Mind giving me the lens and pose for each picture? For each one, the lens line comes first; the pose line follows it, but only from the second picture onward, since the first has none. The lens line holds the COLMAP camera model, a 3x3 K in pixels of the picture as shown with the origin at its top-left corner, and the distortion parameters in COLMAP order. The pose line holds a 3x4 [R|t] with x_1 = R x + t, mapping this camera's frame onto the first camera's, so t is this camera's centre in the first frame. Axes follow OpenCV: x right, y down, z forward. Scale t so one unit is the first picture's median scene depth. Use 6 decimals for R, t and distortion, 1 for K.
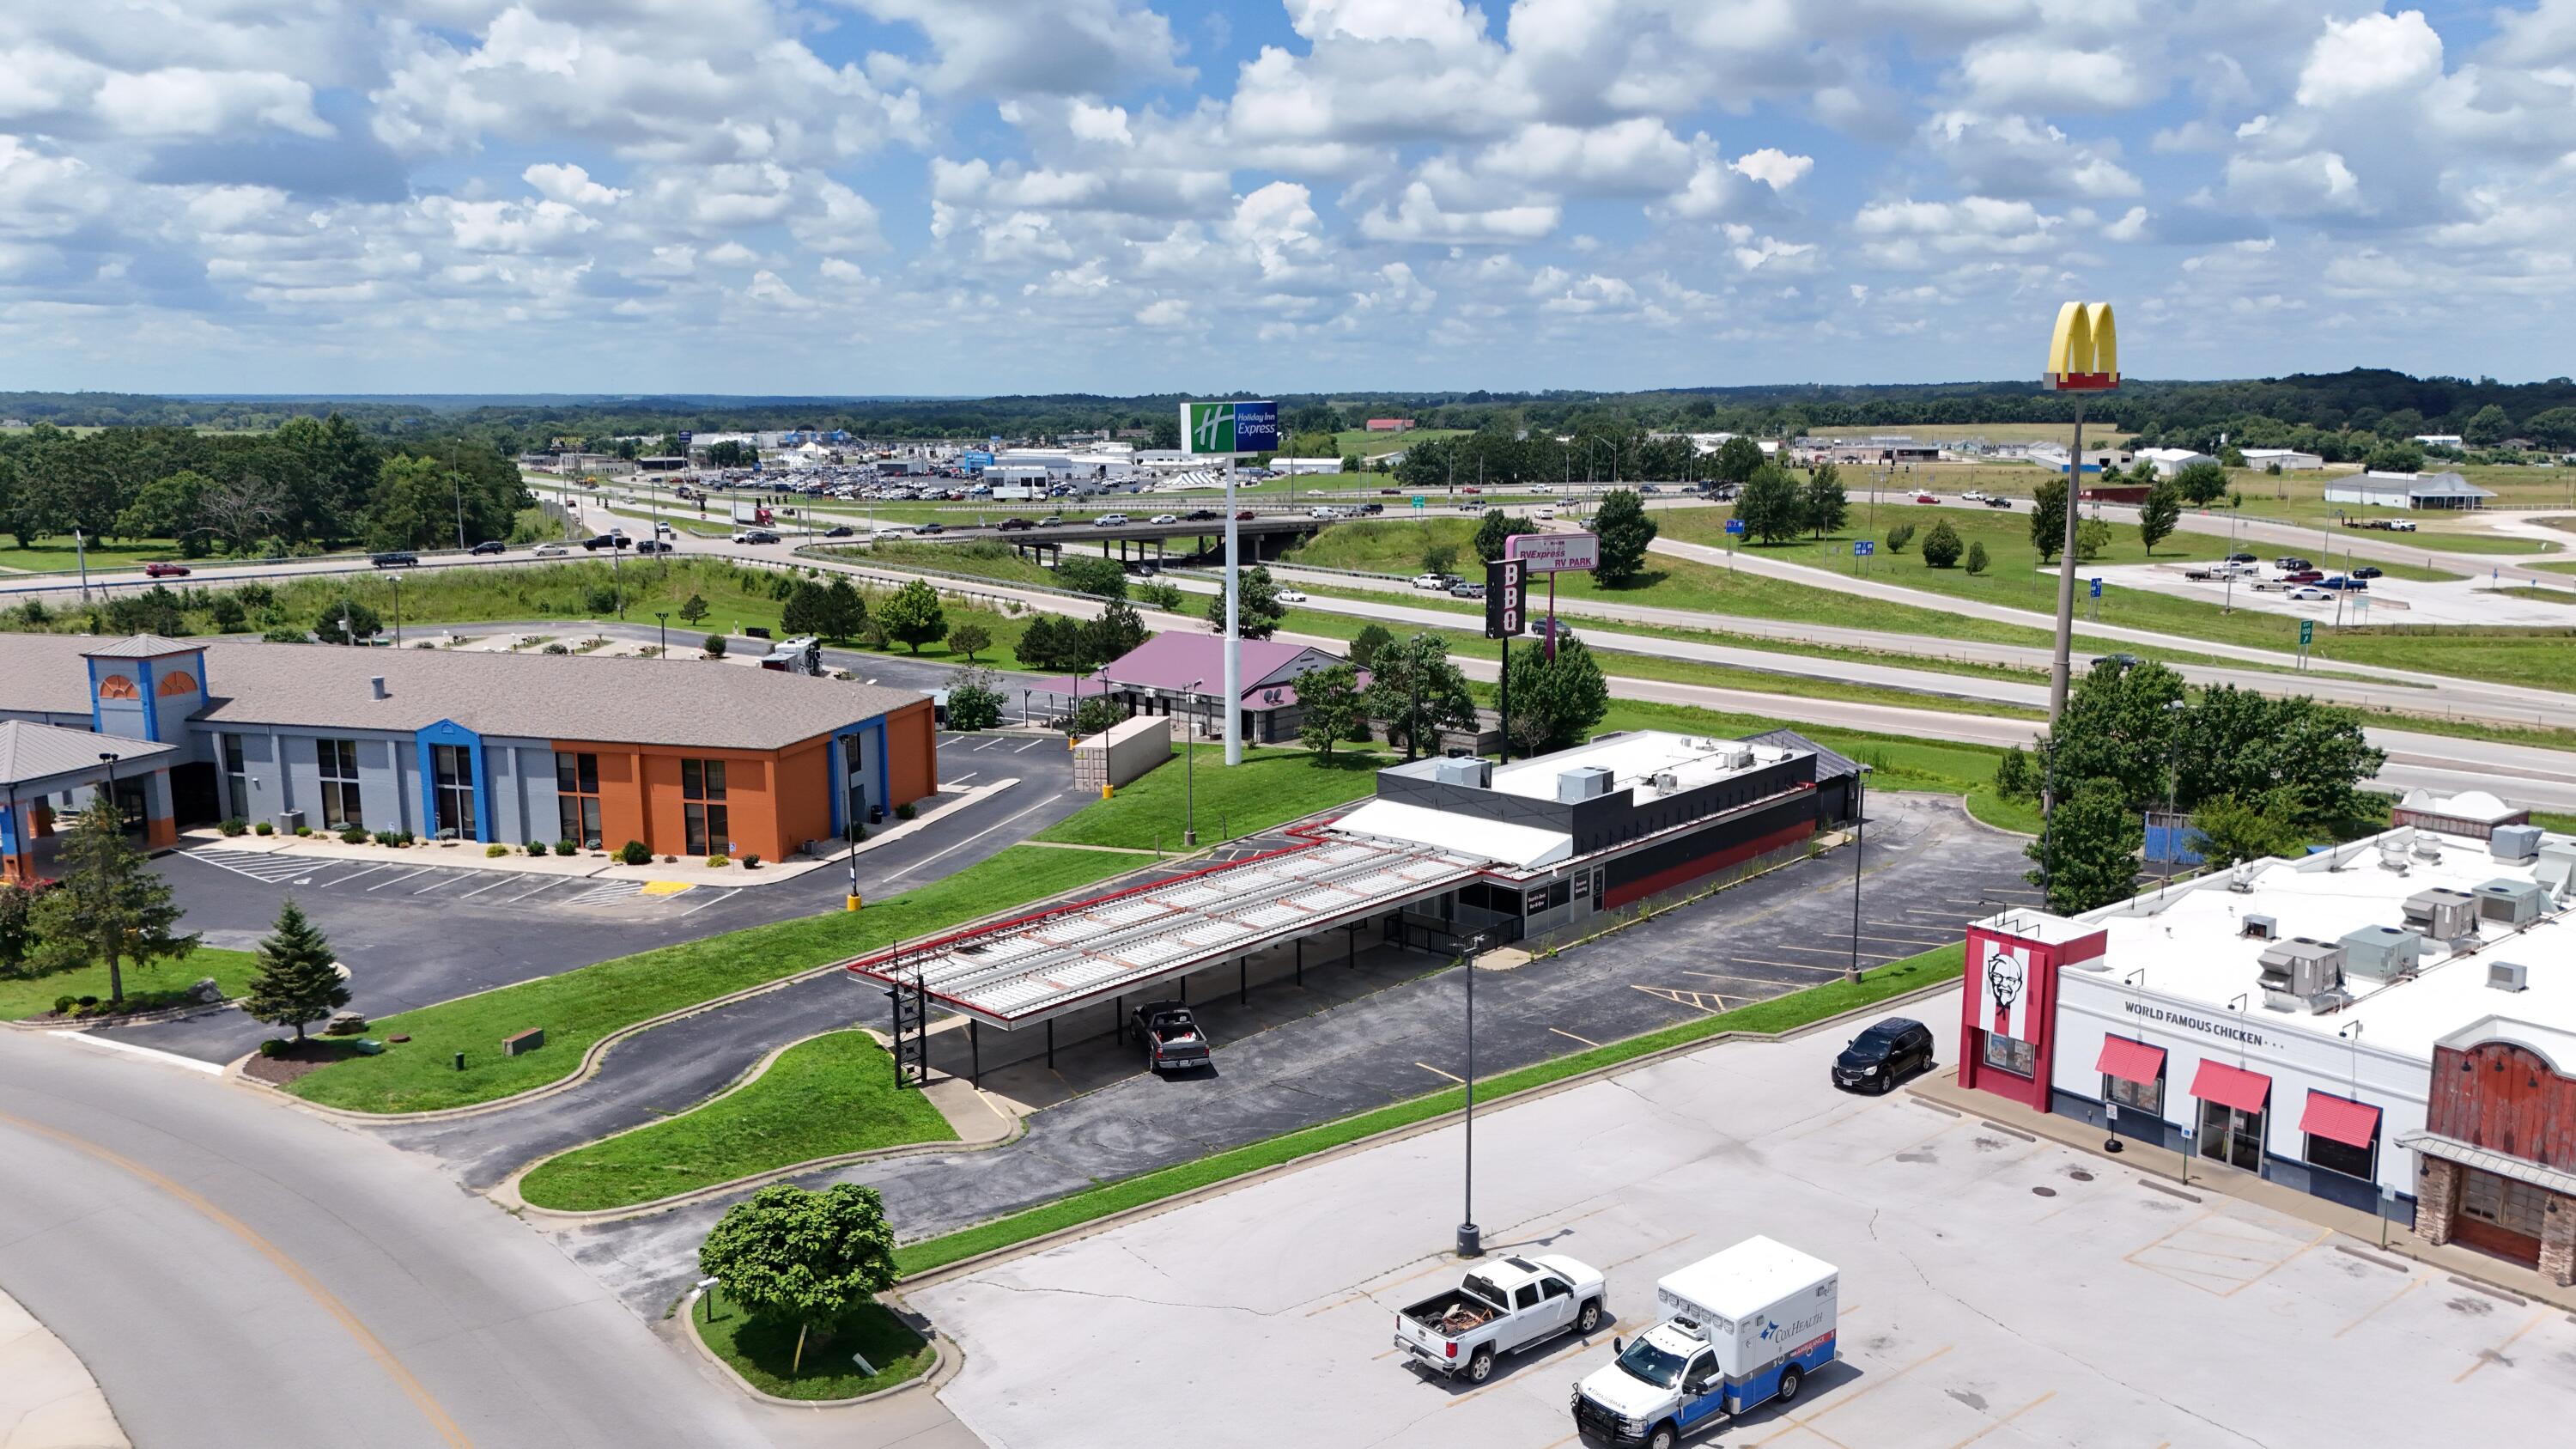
lens RADIAL K [[1900.1, 0, 1281.8], [0, 1900.1, 736.3], [0, 0, 1]] dist [0.072374, -0.064913]
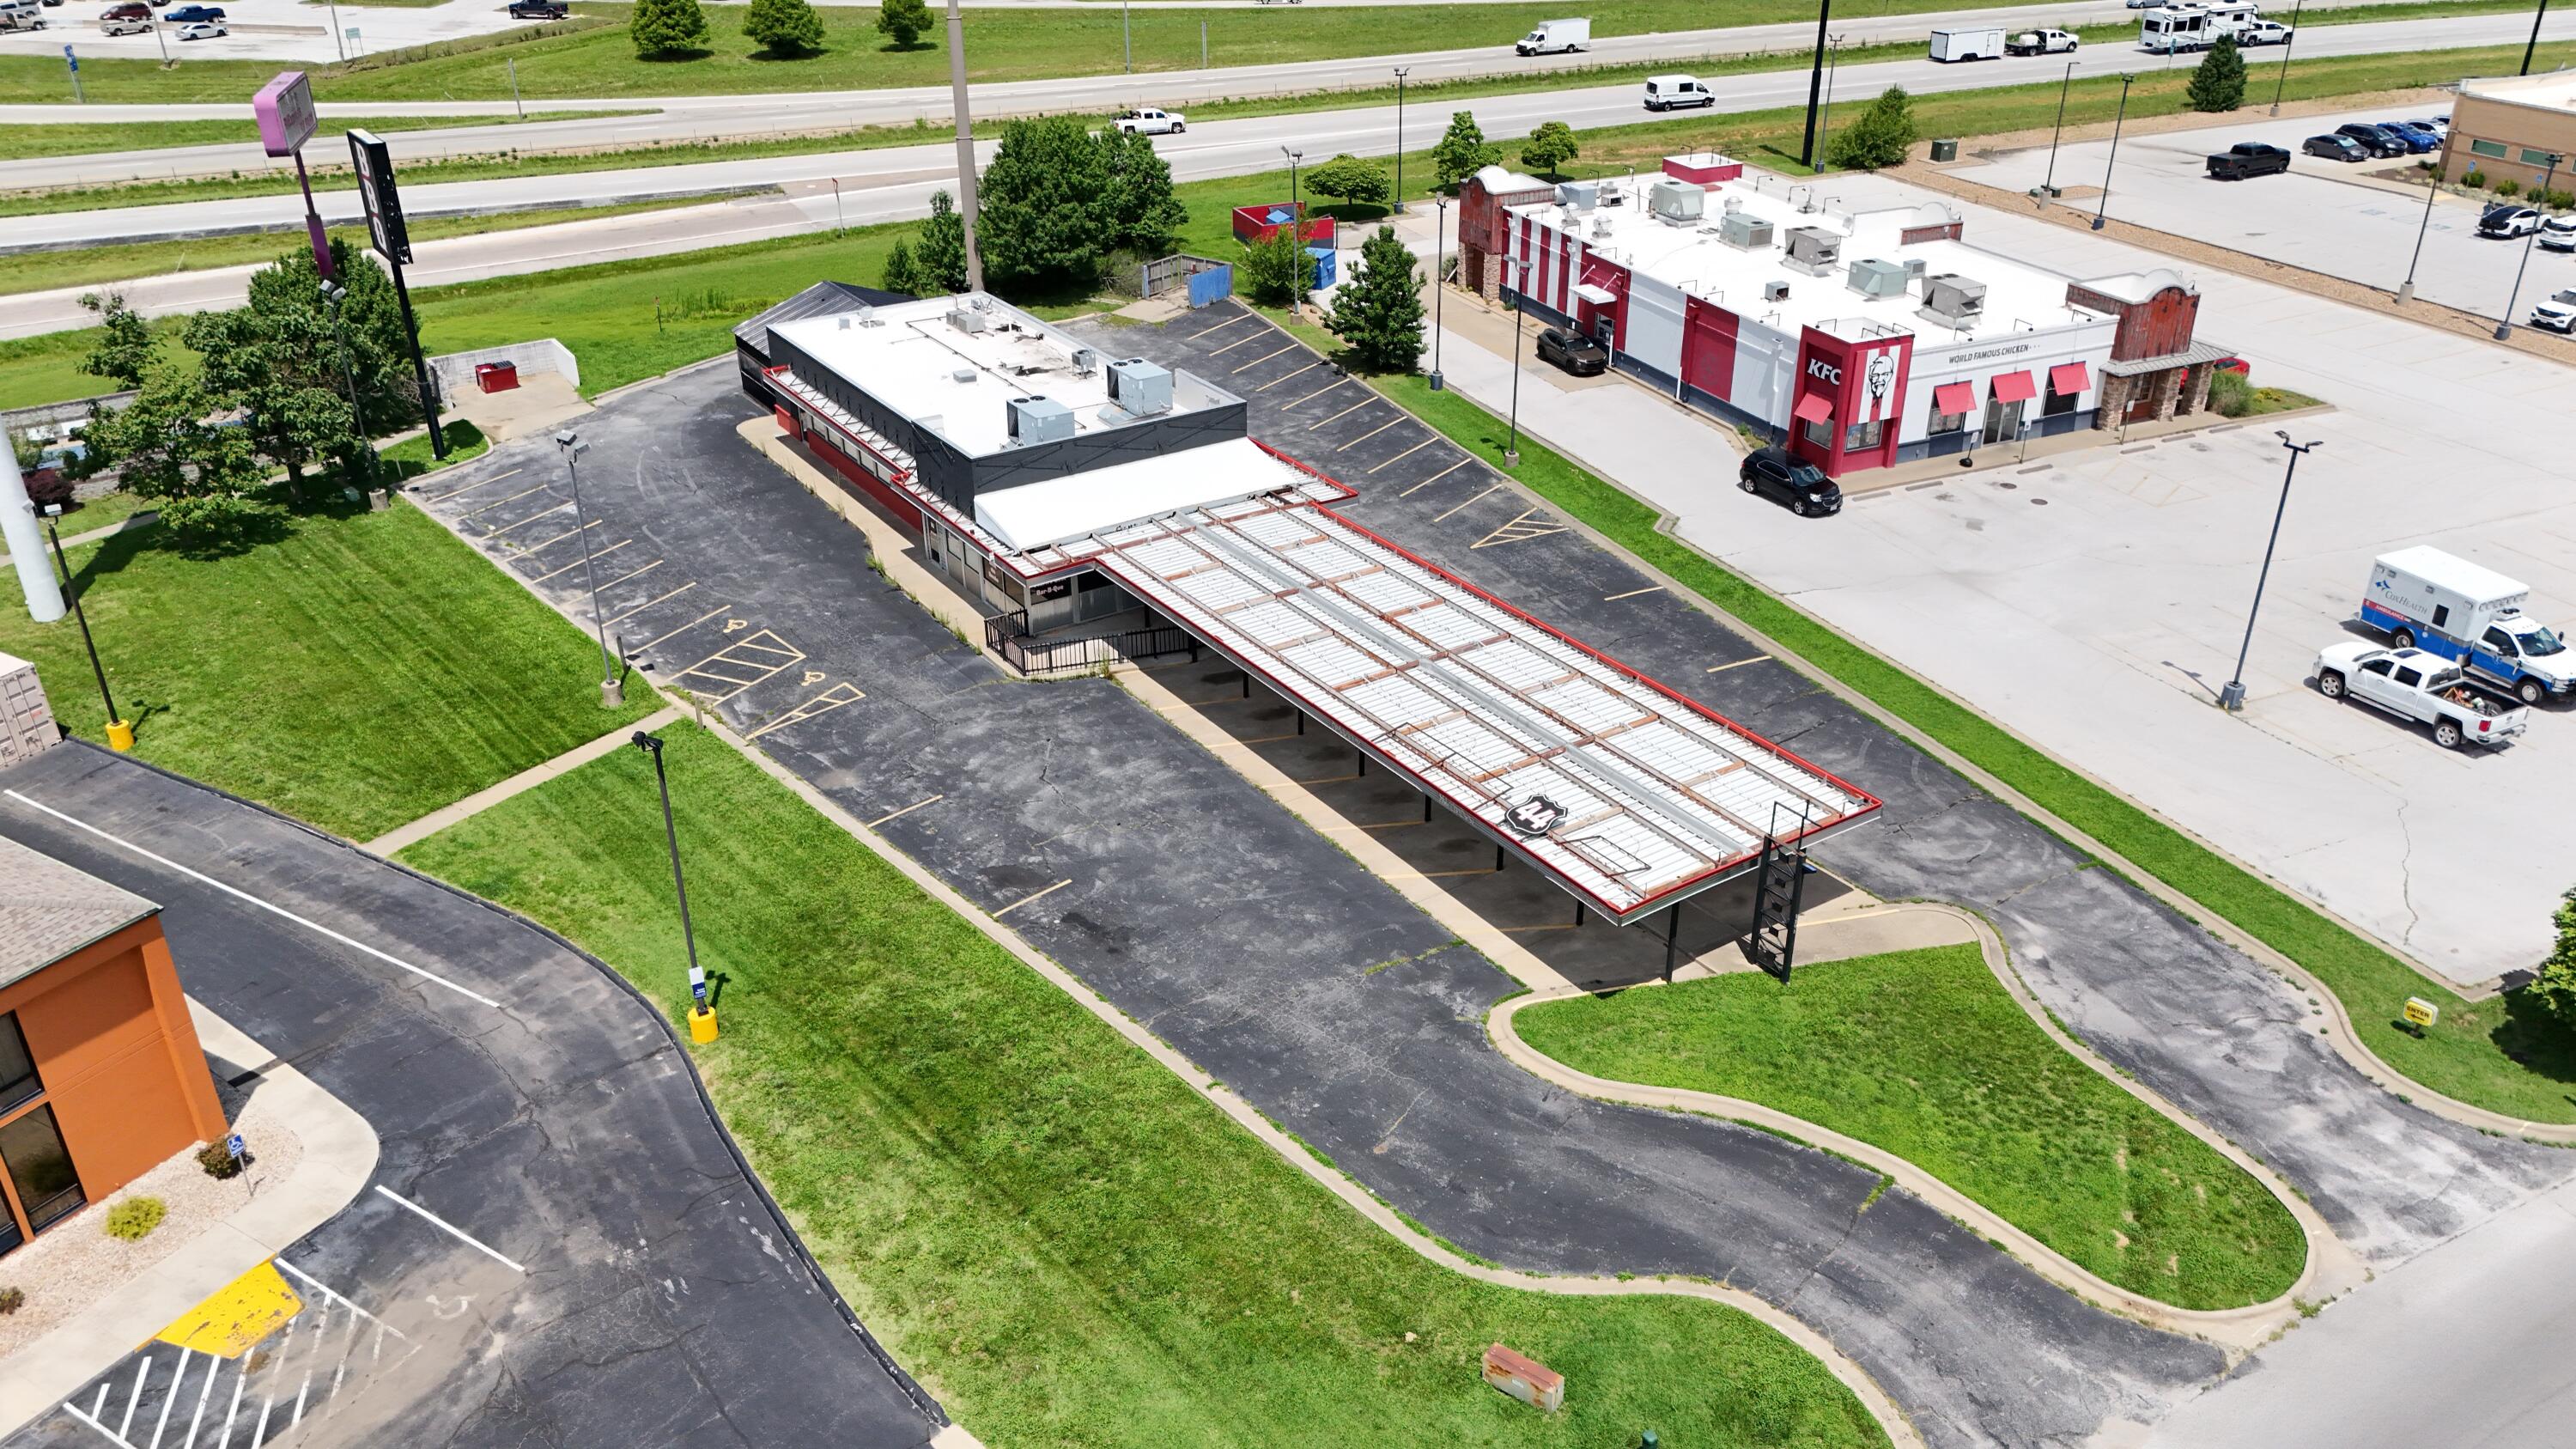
lens RADIAL K [[1900.1, 0, 1283.2], [0, 1900.1, 722.2], [0, 0, 1]] dist [0.072374, -0.064913]
pose [[0.240188, -0.448728, 0.860786, -0.183013], [0.177475, 0.892097, 0.415530, -0.053318], [-0.954365, 0.052963, 0.293909, 0.212029]]
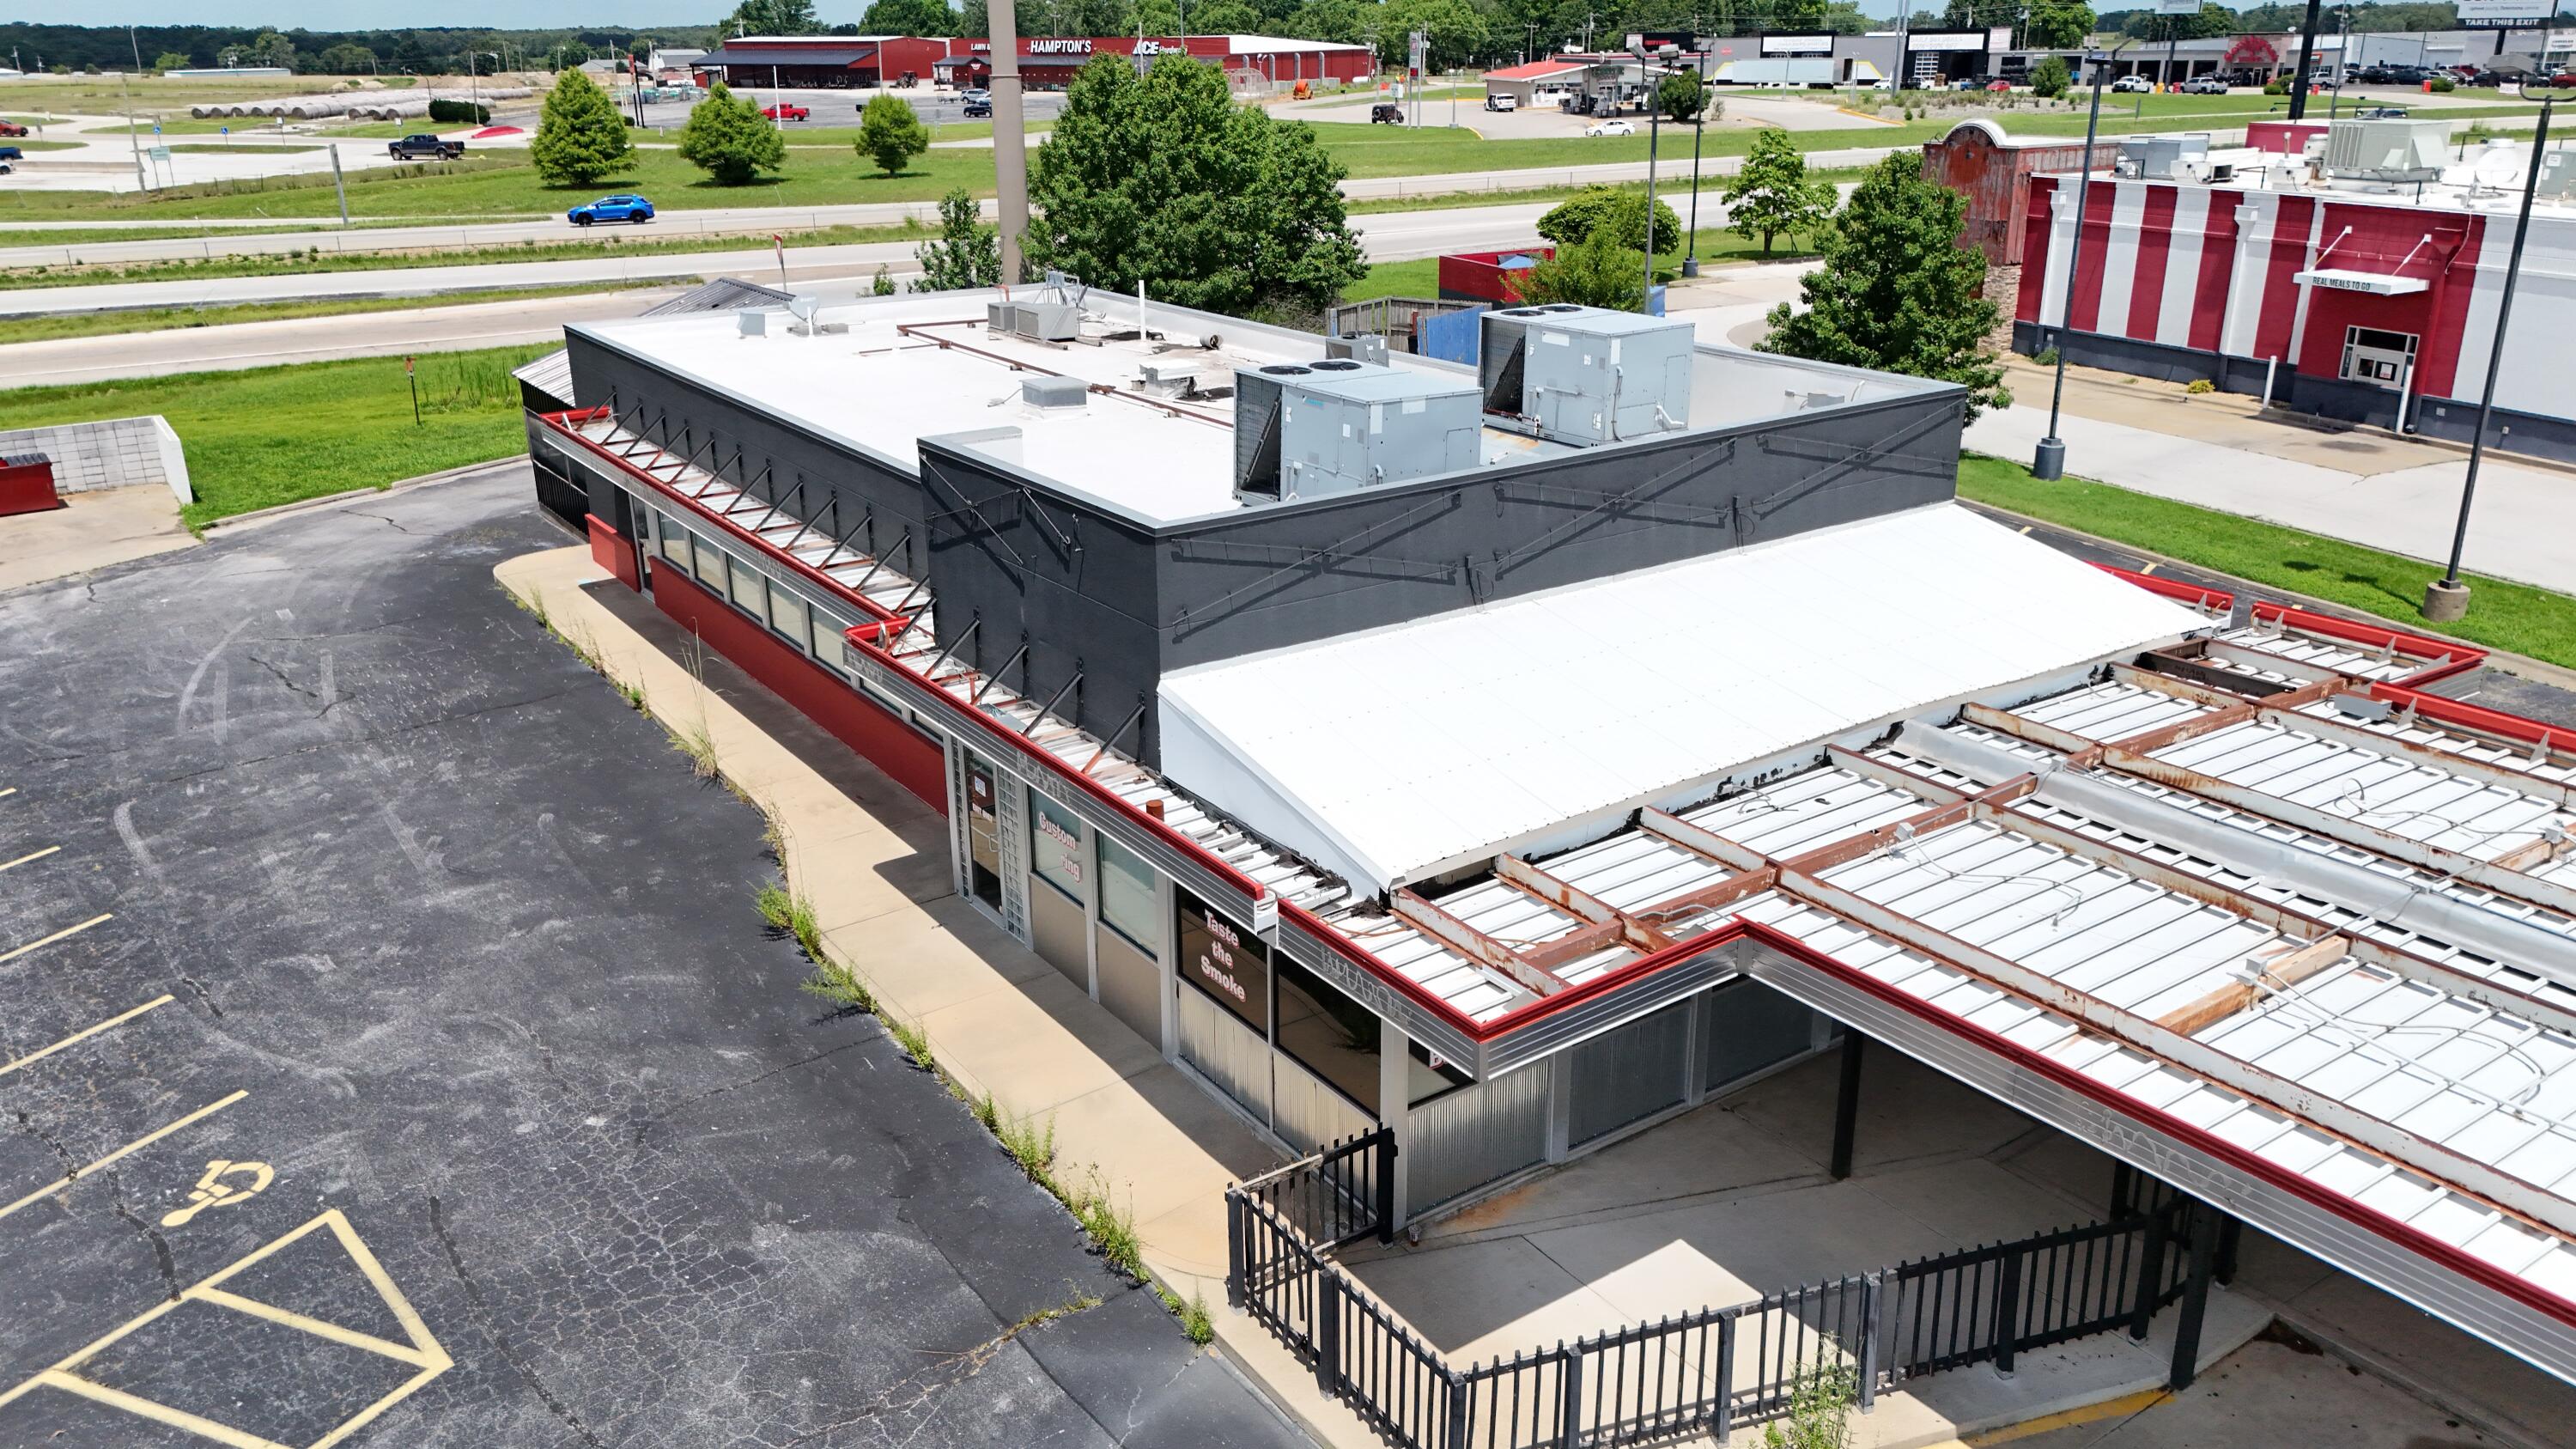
lens RADIAL K [[1900.1, 0, 1286.8], [0, 1900.1, 713.8], [0, 0, 1]] dist [0.072374, -0.064913]
pose [[0.220921, -0.327440, 0.918682, -0.038649], [0.183312, 0.939109, 0.290638, -0.004988], [-0.957909, 0.104198, 0.267492, 0.292825]]
